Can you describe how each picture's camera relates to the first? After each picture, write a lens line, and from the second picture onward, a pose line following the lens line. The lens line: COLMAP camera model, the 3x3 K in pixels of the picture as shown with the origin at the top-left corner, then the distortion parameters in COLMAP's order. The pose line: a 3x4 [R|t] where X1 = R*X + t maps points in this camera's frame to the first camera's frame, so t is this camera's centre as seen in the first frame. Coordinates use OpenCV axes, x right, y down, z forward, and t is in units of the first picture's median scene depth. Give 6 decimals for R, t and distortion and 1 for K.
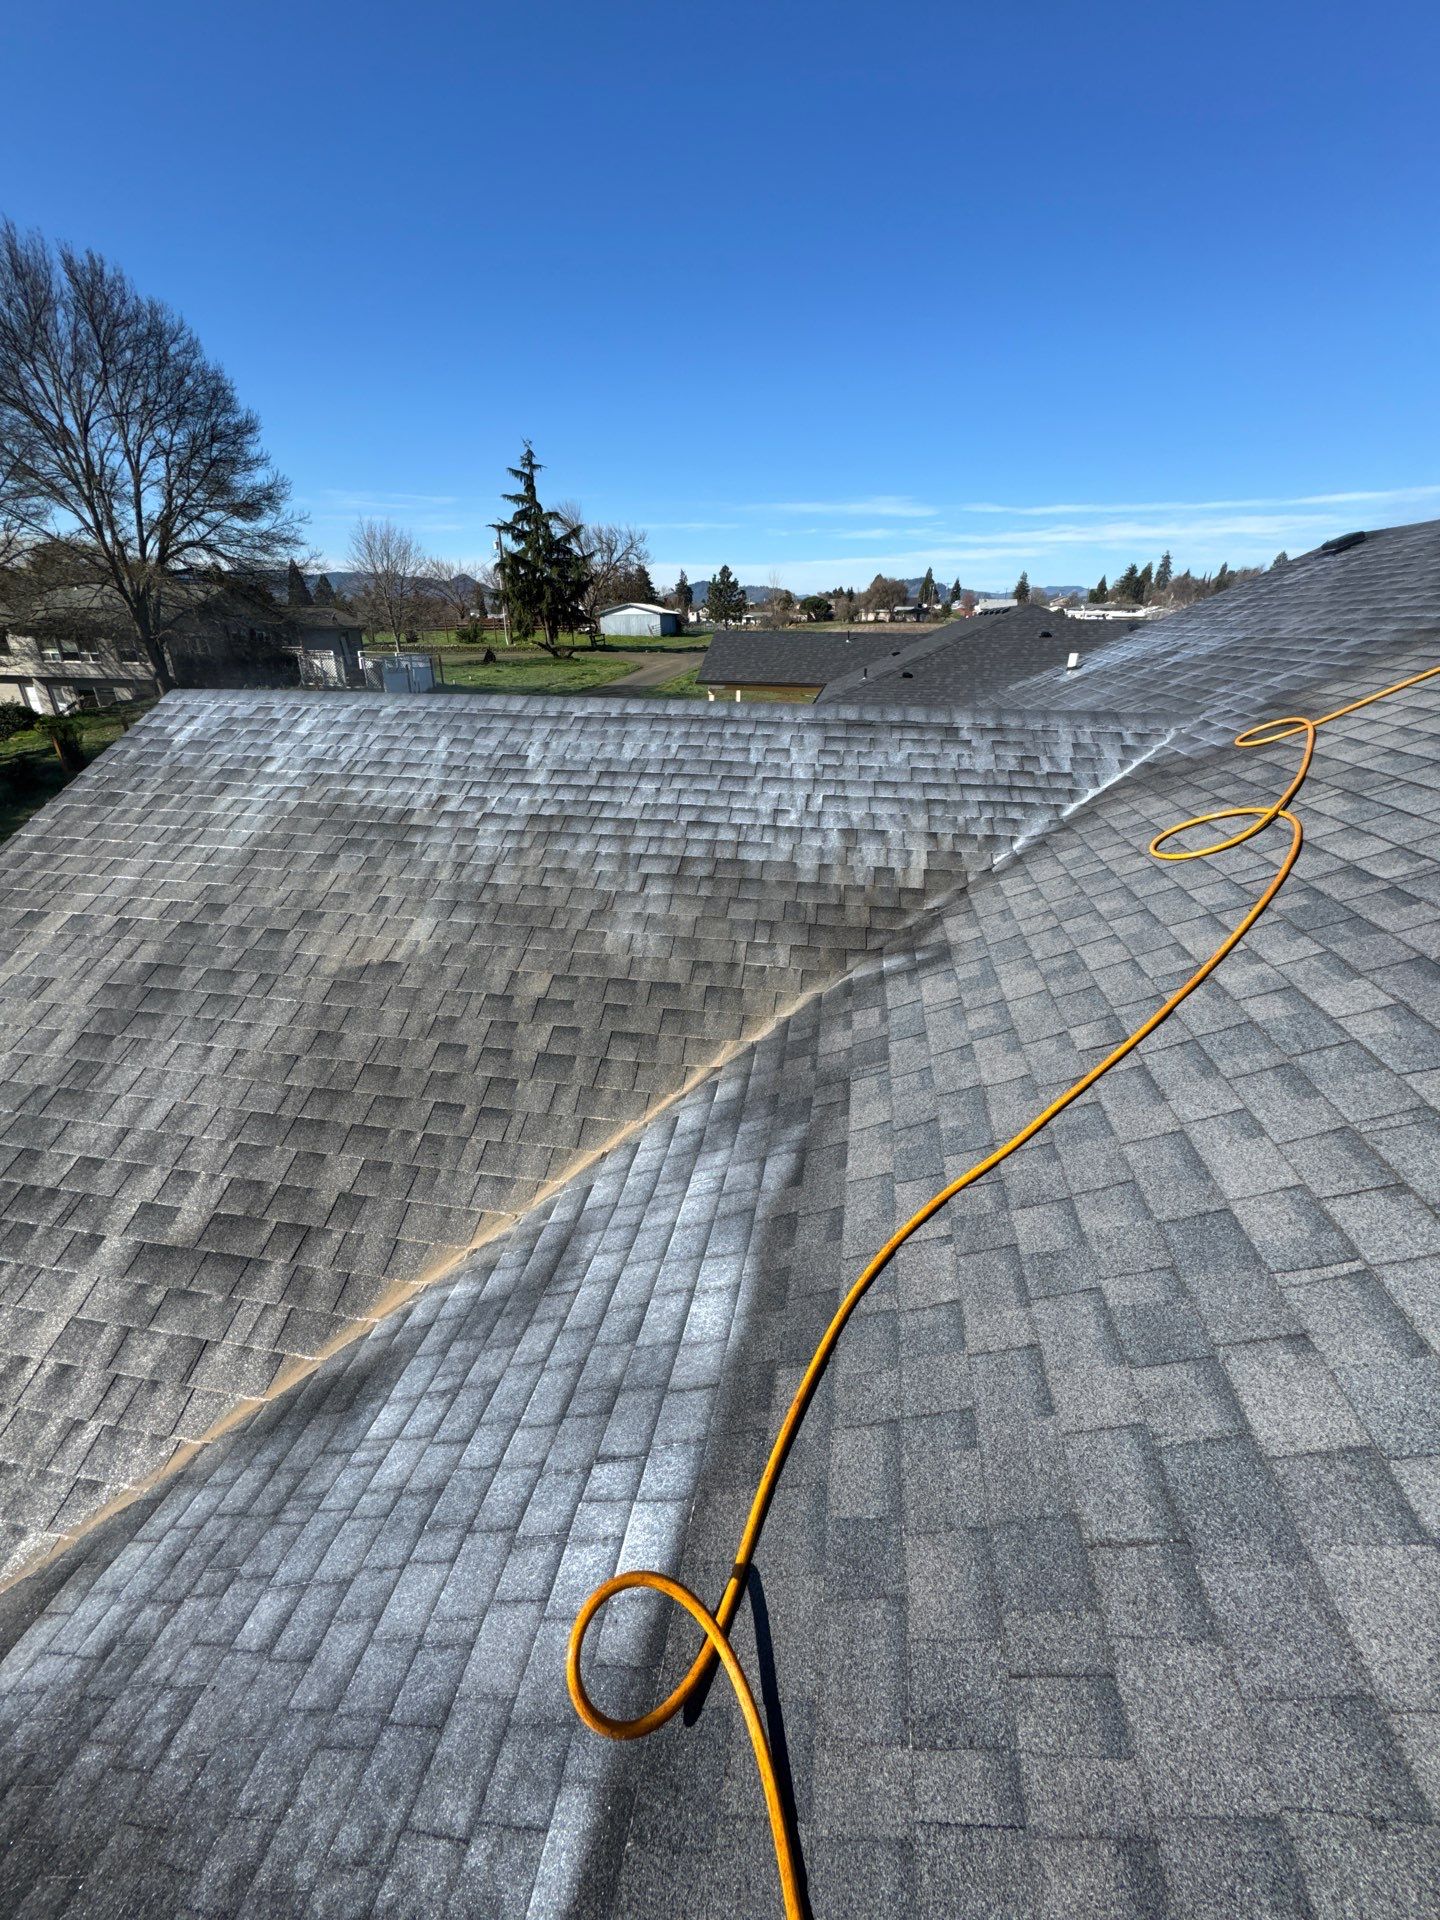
lens RADIAL K [[762.1, 0, 720.5], [0, 762.1, 957.5], [0, 0, 1]] dist [-0.002962, -0.000068]
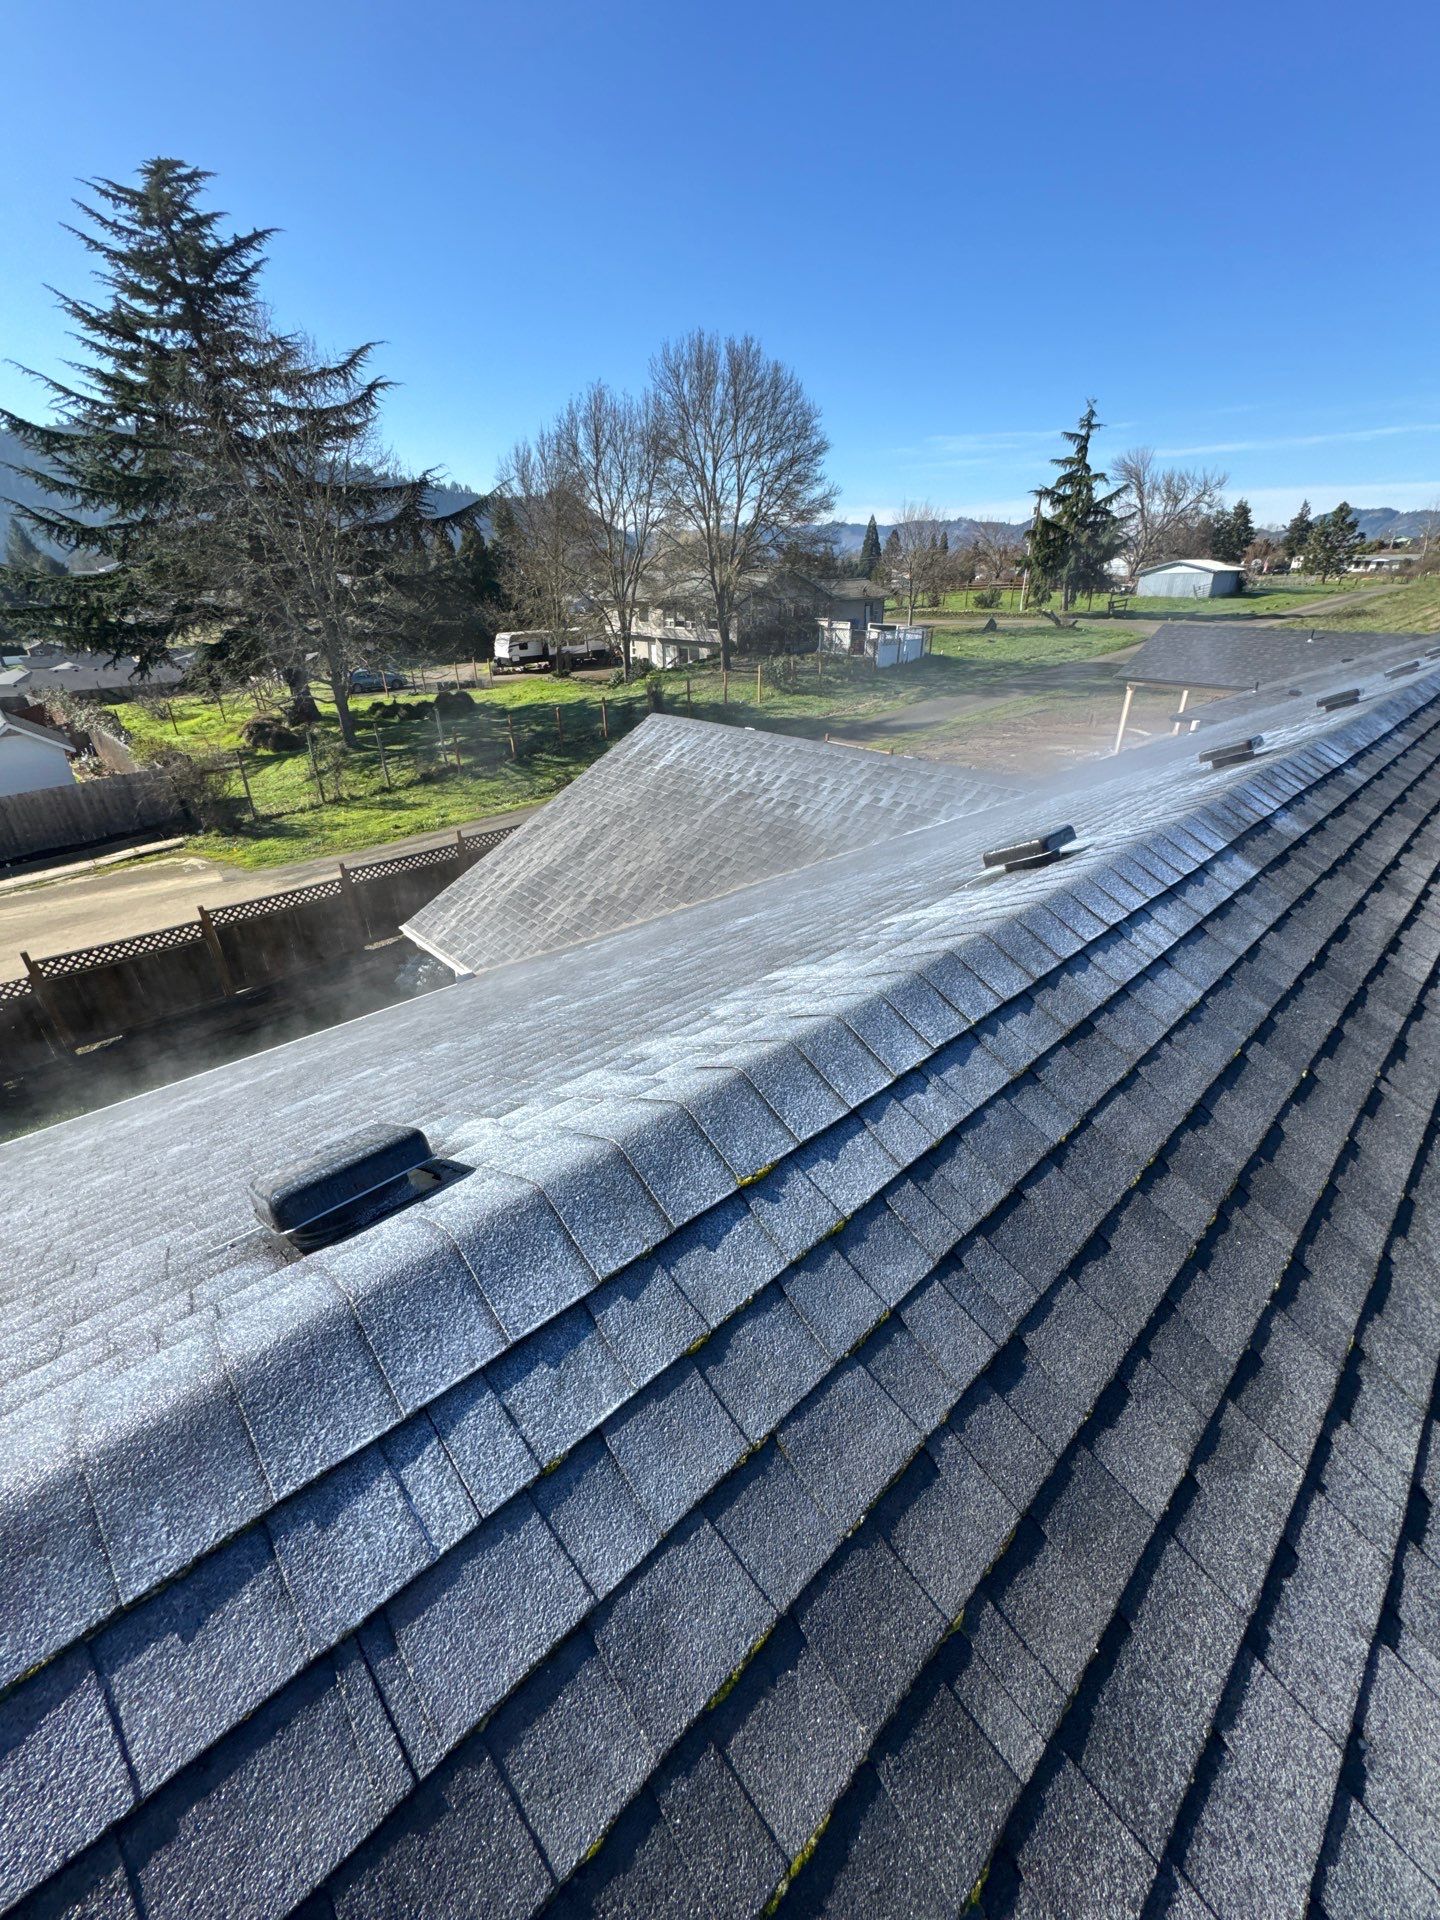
lens RADIAL K [[762.1, 0, 720.6], [0, 762.1, 957.4], [0, 0, 1]] dist [-0.002962, -0.000068]
pose [[0.799865, 0.255817, -0.542930, 0.151157], [-0.223659, 0.966503, 0.125893, 0.004098], [0.556949, 0.020734, 0.830288, -0.133210]]
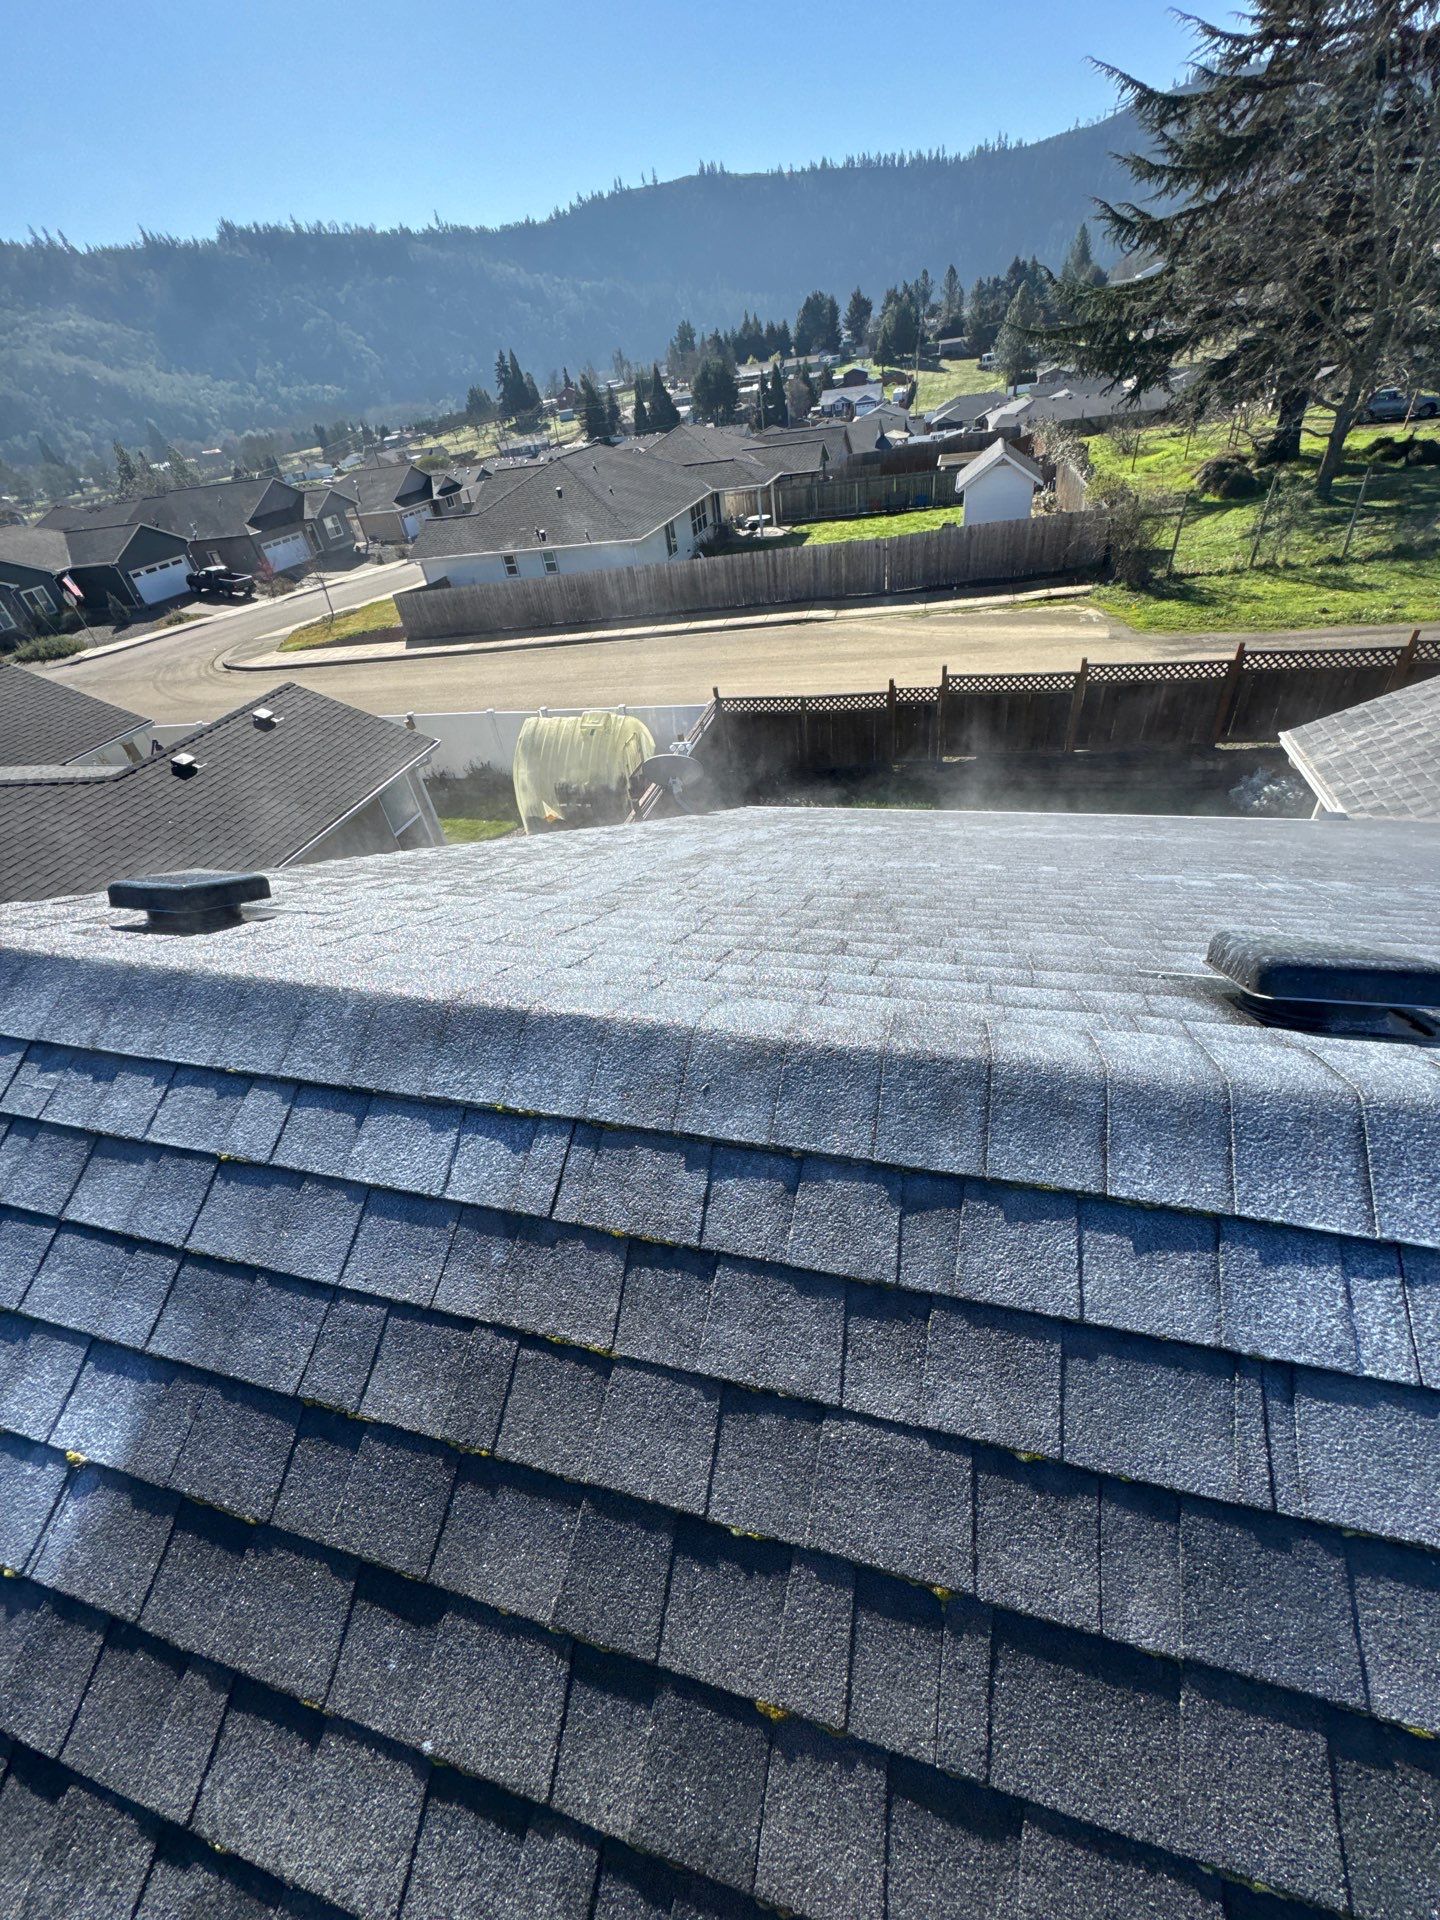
lens RADIAL K [[762.1, 0, 723.6], [0, 762.1, 957.3], [0, 0, 1]] dist [-0.002962, -0.000068]
pose [[-0.089460, 0.622502, -0.777489, 0.147559], [-0.286237, 0.731618, 0.618711, 0.009489], [0.953973, 0.277896, 0.112732, -0.143310]]
